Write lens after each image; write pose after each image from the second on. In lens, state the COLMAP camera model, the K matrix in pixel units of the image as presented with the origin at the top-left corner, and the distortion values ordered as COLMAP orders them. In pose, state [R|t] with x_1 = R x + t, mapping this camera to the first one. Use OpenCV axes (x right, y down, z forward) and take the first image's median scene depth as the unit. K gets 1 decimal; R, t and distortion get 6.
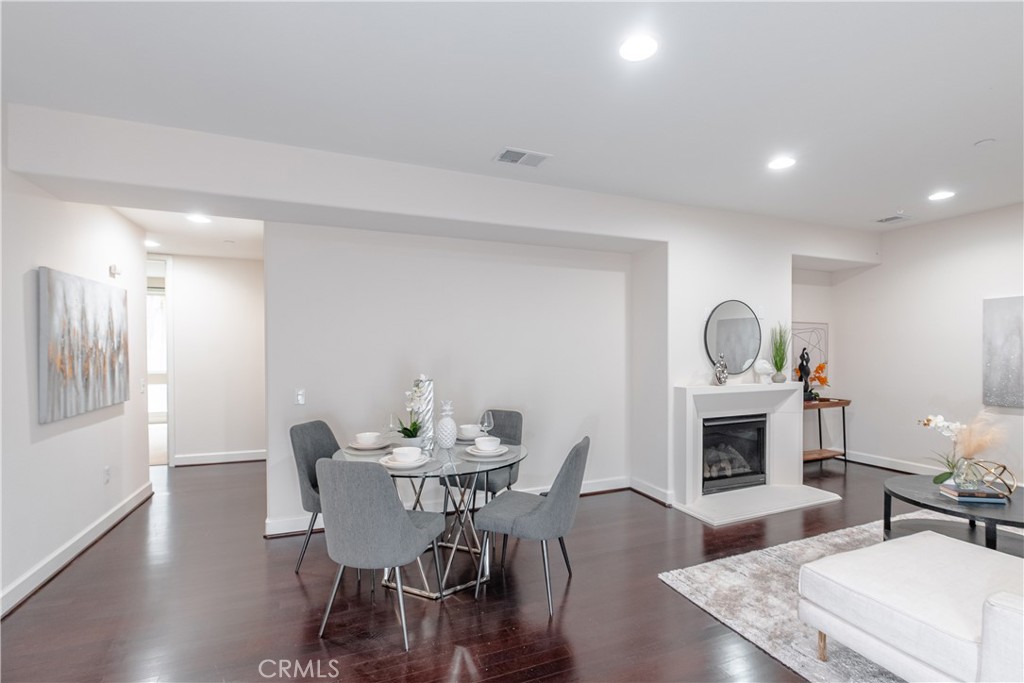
lens RADIAL K [[463.3, 0, 517.6], [0, 463.3, 351.2], [0, 0, 1]] dist [0.002153, 0.000351]
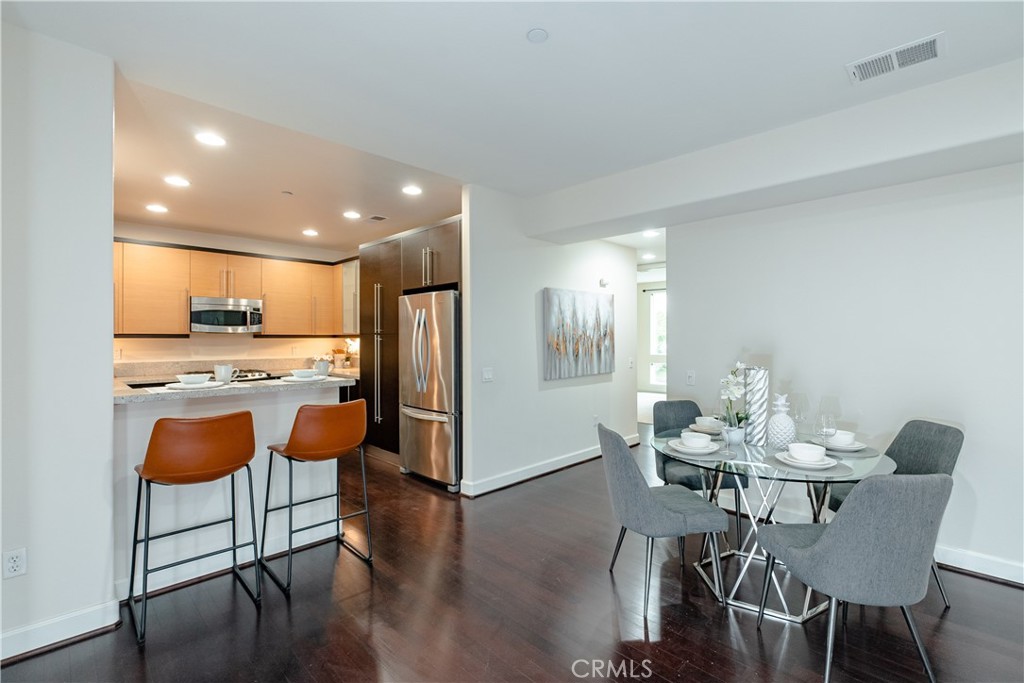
lens RADIAL K [[463.3, 0, 521.7], [0, 463.3, 340.1], [0, 0, 1]] dist [0.002153, 0.000351]
pose [[0.409294, 0.004651, -0.912391, 0.413864], [0.002604, 0.999977, 0.006266, -0.001337], [0.912399, -0.004941, 0.409272, 0.194479]]
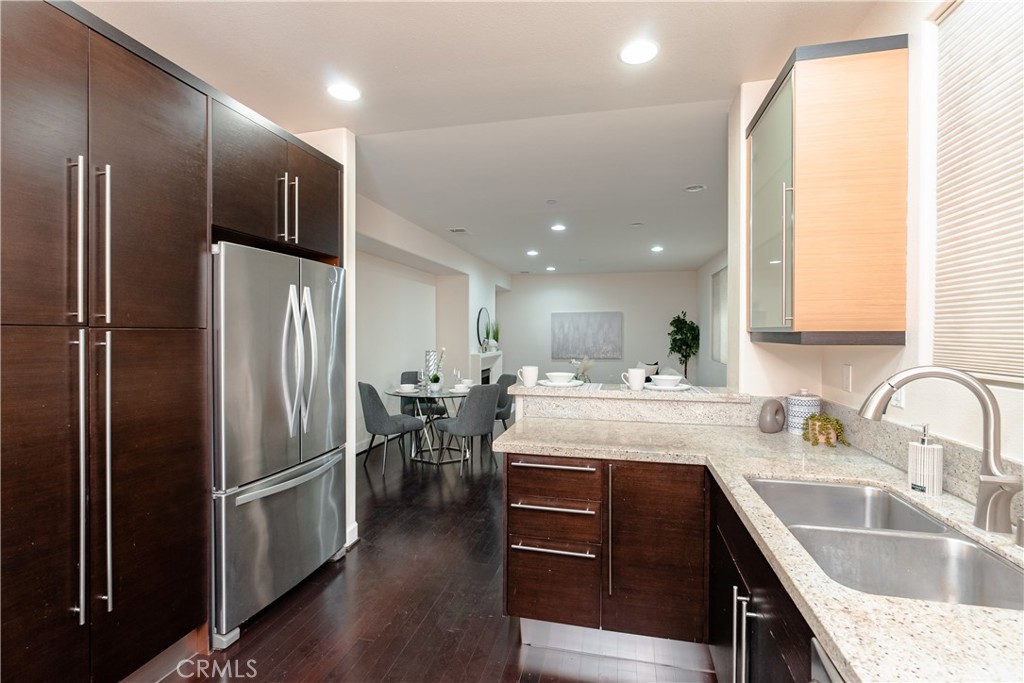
lens RADIAL K [[463.3, 0, 512.3], [0, 463.3, 335.5], [0, 0, 1]] dist [0.002153, 0.000351]
pose [[0.574687, -0.001122, 0.818372, -1.105369], [-0.004217, 0.999982, 0.004332, -0.008016], [-0.818362, -0.005941, 0.574672, -0.175469]]
